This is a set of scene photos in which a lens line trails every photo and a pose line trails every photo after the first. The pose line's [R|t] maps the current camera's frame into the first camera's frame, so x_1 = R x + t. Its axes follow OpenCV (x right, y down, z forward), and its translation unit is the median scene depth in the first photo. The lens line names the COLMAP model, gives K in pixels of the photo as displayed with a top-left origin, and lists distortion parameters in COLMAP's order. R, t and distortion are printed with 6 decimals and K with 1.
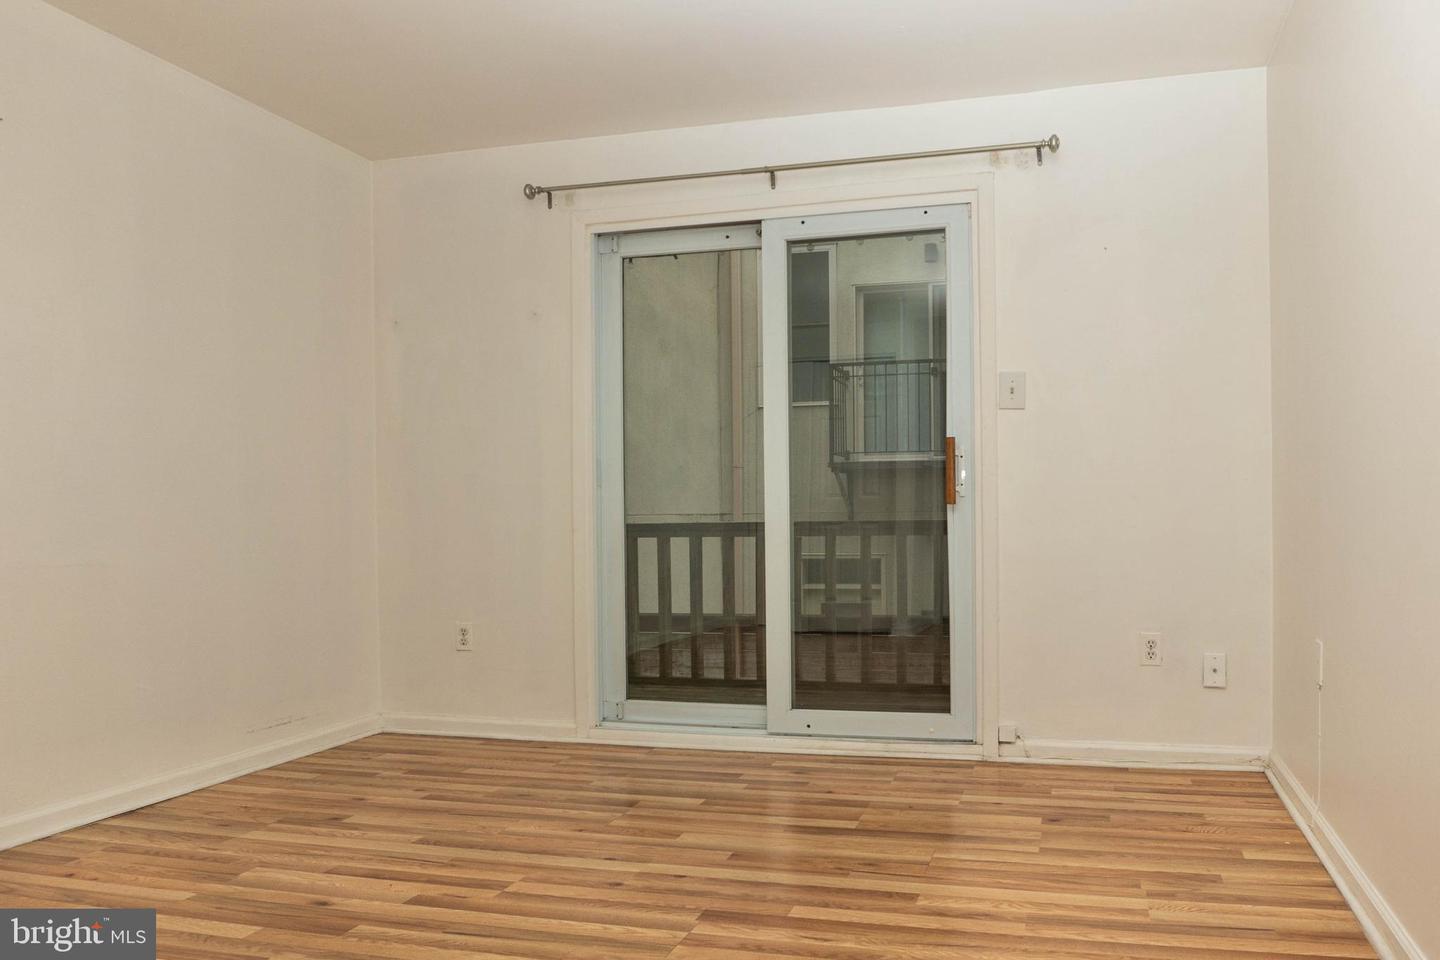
lens RADIAL K [[1034.2, 0, 764.1], [0, 1034.2, 518.5], [0, 0, 1]] dist [-0.022840, -0.004394]
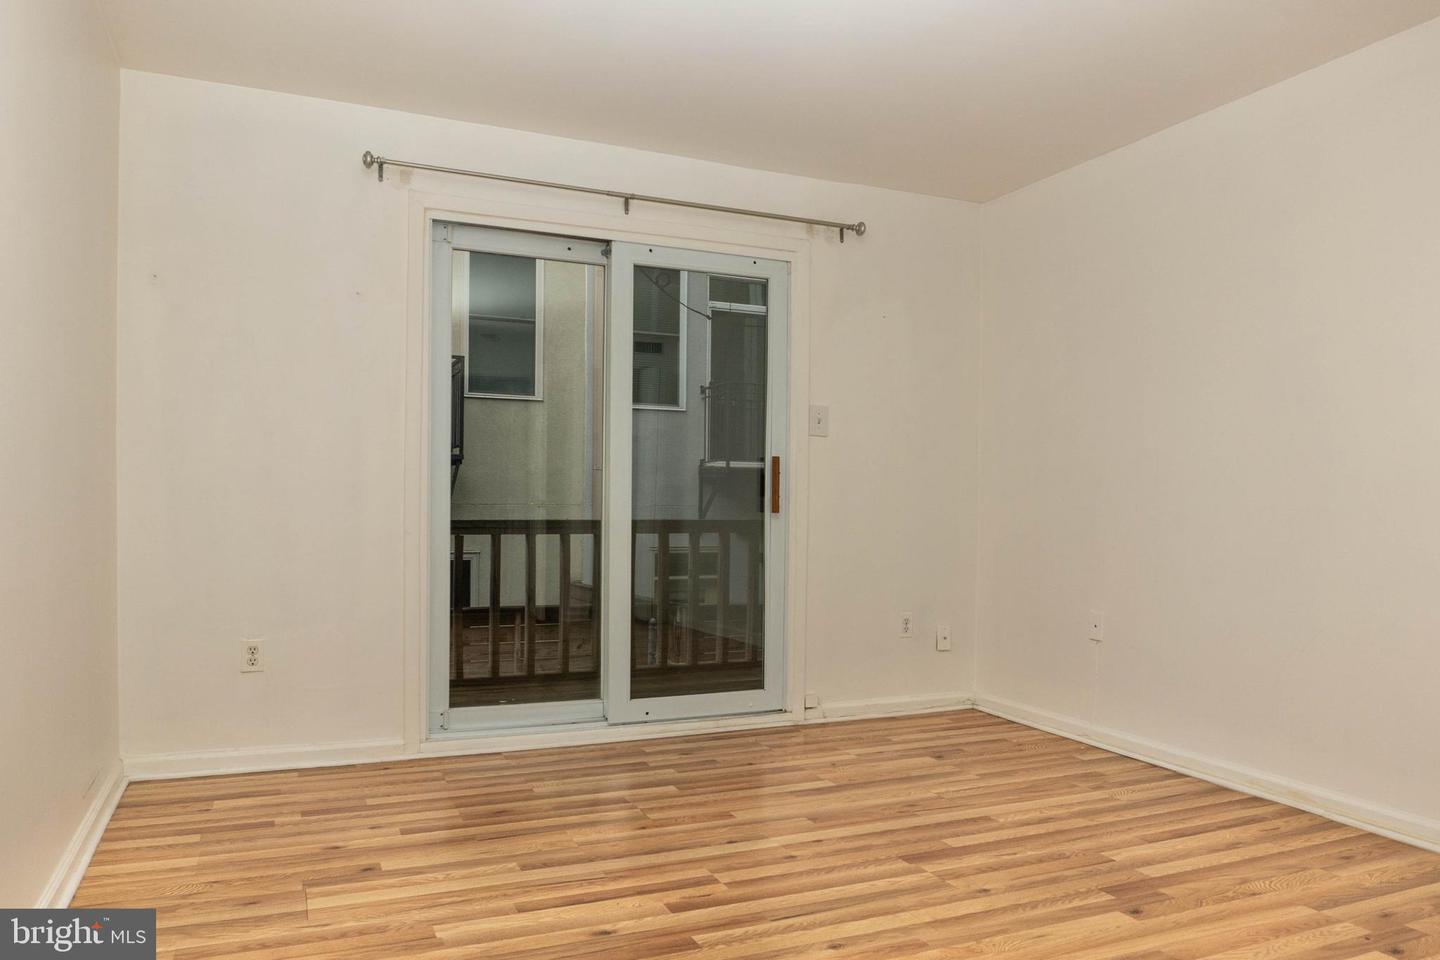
lens RADIAL K [[1009.3, 0, 710.9], [0, 1009.3, 513.6], [0, 0, 1]] dist [-0.022233, -0.003558]
pose [[0.791064, 0.012823, 0.611599, -0.616042], [-0.016460, 0.999864, 0.000327, -0.012657], [-0.611512, -0.010326, 0.791168, 0.131294]]
